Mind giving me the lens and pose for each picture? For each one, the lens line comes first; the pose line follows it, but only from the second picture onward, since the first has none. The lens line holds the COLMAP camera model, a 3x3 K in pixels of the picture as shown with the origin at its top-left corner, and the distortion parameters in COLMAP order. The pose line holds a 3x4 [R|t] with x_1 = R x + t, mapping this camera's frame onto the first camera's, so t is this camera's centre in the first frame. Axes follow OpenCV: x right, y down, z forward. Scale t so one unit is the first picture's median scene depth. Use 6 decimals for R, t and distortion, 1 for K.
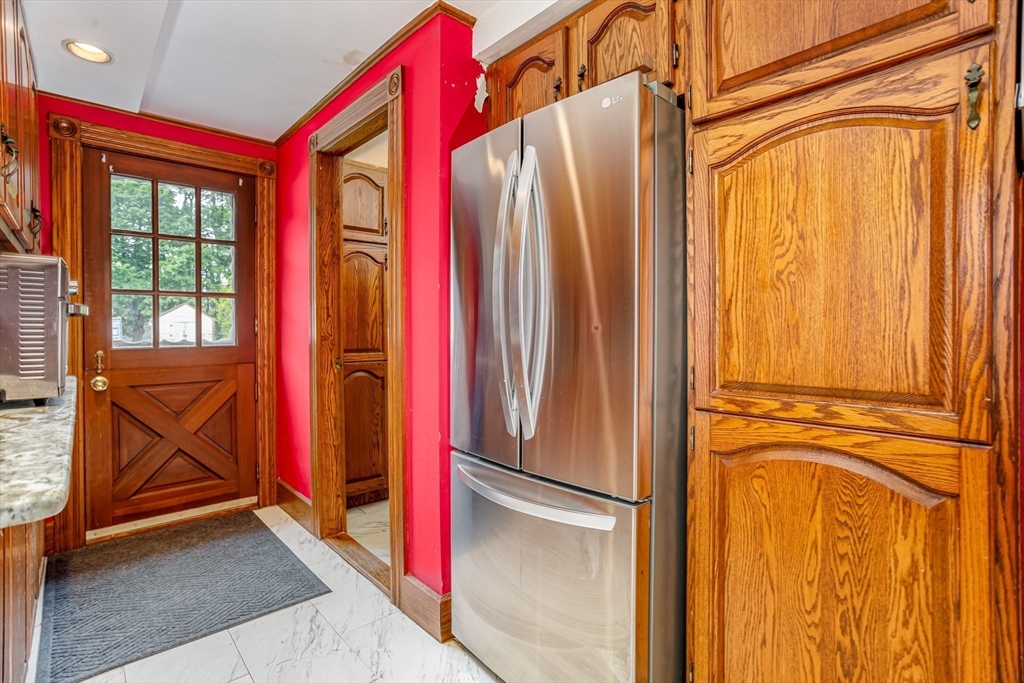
lens RADIAL K [[500.2, 0, 521.6], [0, 500.2, 333.5], [0, 0, 1]] dist [-0.002382, -0.000117]
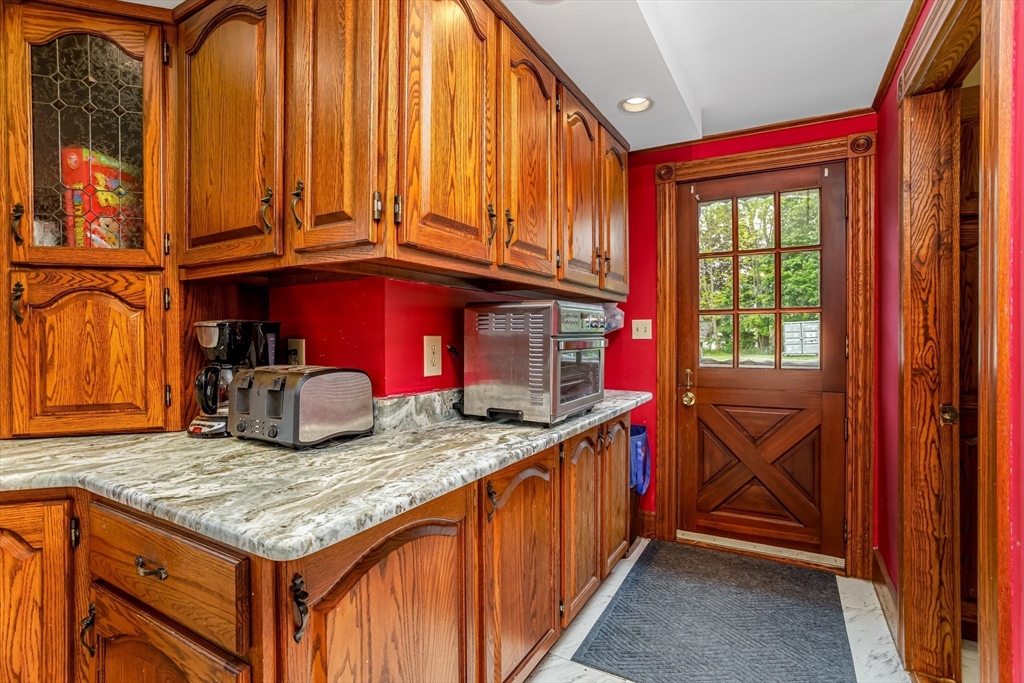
lens RADIAL K [[510.3, 0, 488.6], [0, 510.3, 336.2], [0, 0, 1]] dist [-0.053192, 0.031361]
pose [[0.293208, 0.009353, -0.956003, 0.071284], [-0.006467, 0.999949, 0.007799, -0.038552], [0.956027, 0.003895, 0.293253, 0.244661]]
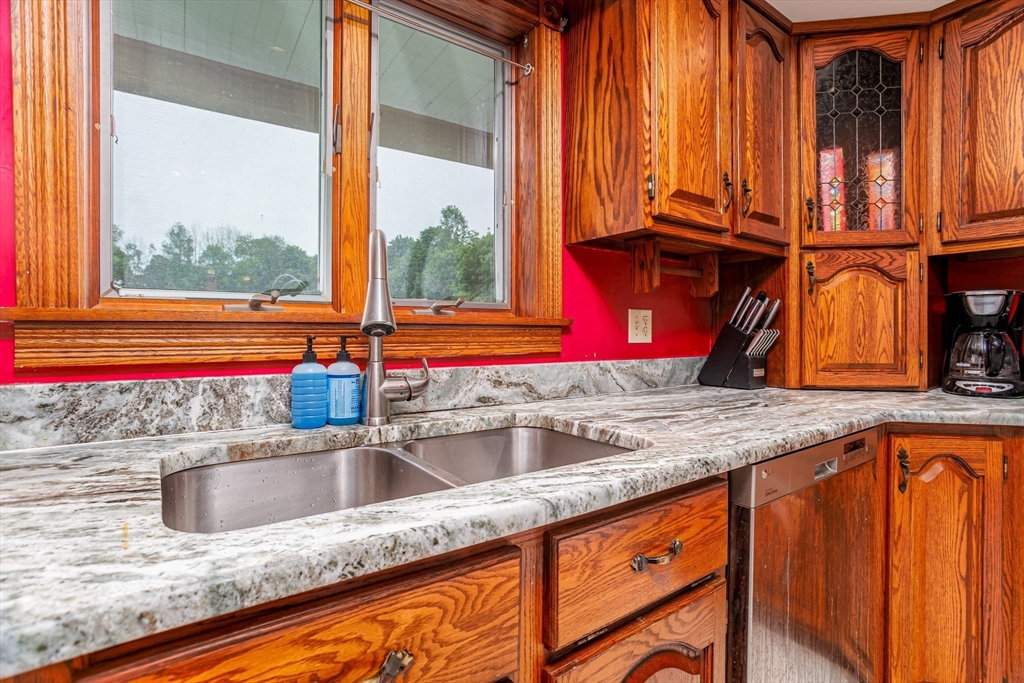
lens RADIAL K [[496.6, 0, 510.2], [0, 496.6, 333.0], [0, 0, 1]] dist [-0.059491, 0.034010]
pose [[-0.105546, 0.008950, -0.994374, 0.088375], [-0.008813, 0.999912, 0.009935, -0.001469], [0.994375, 0.009812, -0.105457, -0.345262]]
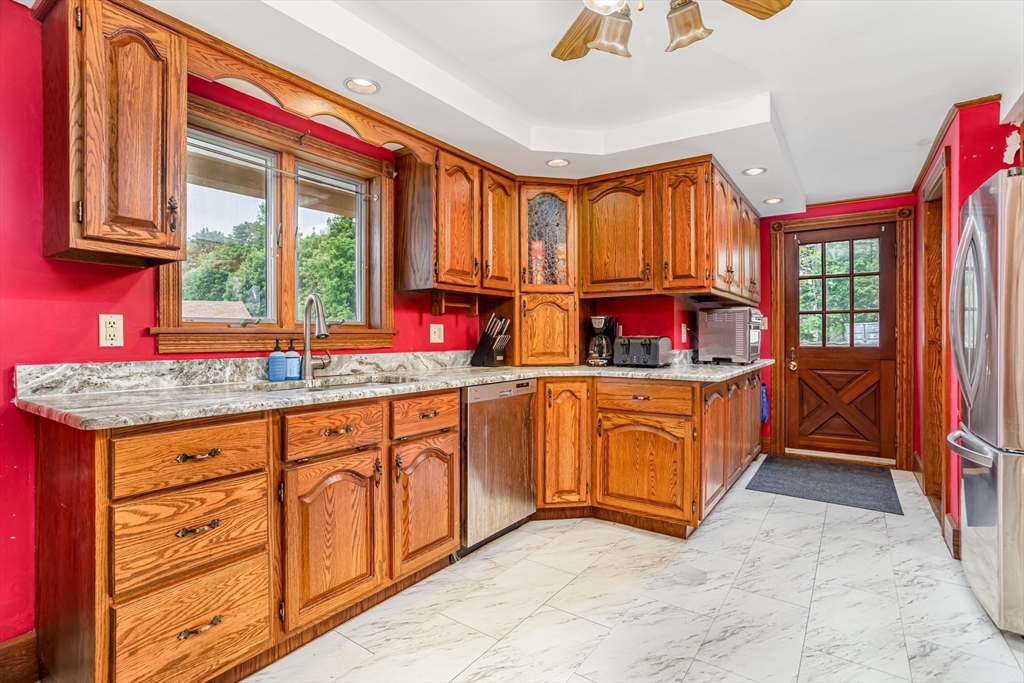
lens RADIAL K [[494.7, 0, 507.0], [0, 494.7, 336.7], [0, 0, 1]] dist [-0.002580, 0.000168]
pose [[0.227180, 0.006338, -0.973832, 0.578604], [-0.006343, 0.999967, 0.005029, -0.004899], [0.973832, 0.005035, 0.227213, -0.350274]]
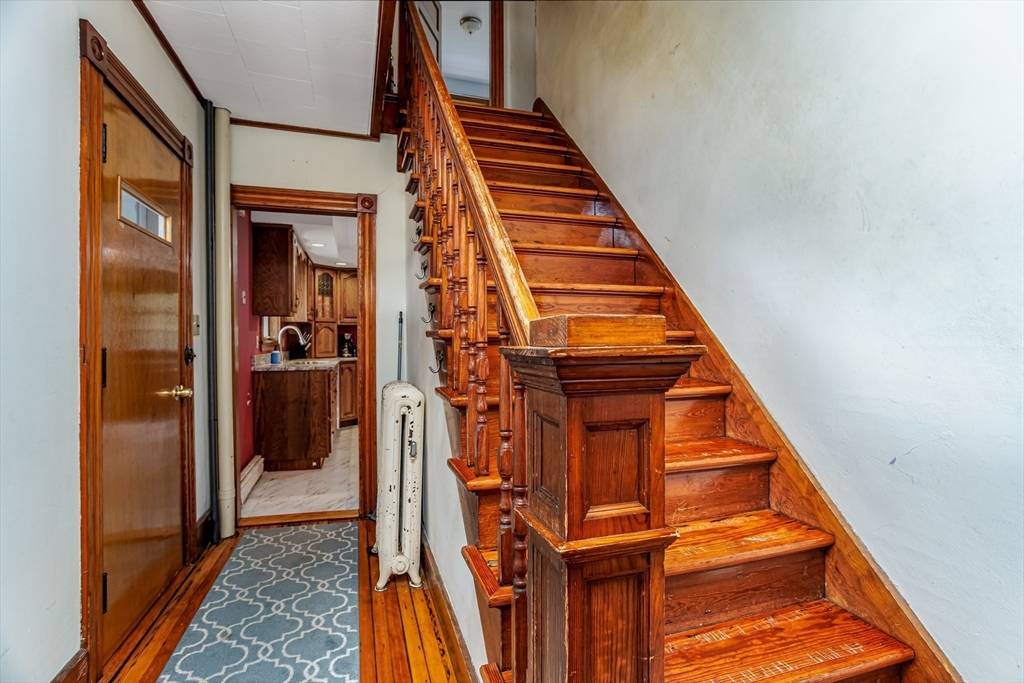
lens RADIAL K [[494.7, 0, 507.0], [0, 494.7, 336.7], [0, 0, 1]] dist [-0.002580, 0.000168]
pose [[0.908970, -0.003658, -0.416846, 1.253945], [-0.000561, 0.999950, -0.009997, -0.008820], [0.416861, 0.009321, 0.908922, -1.795572]]
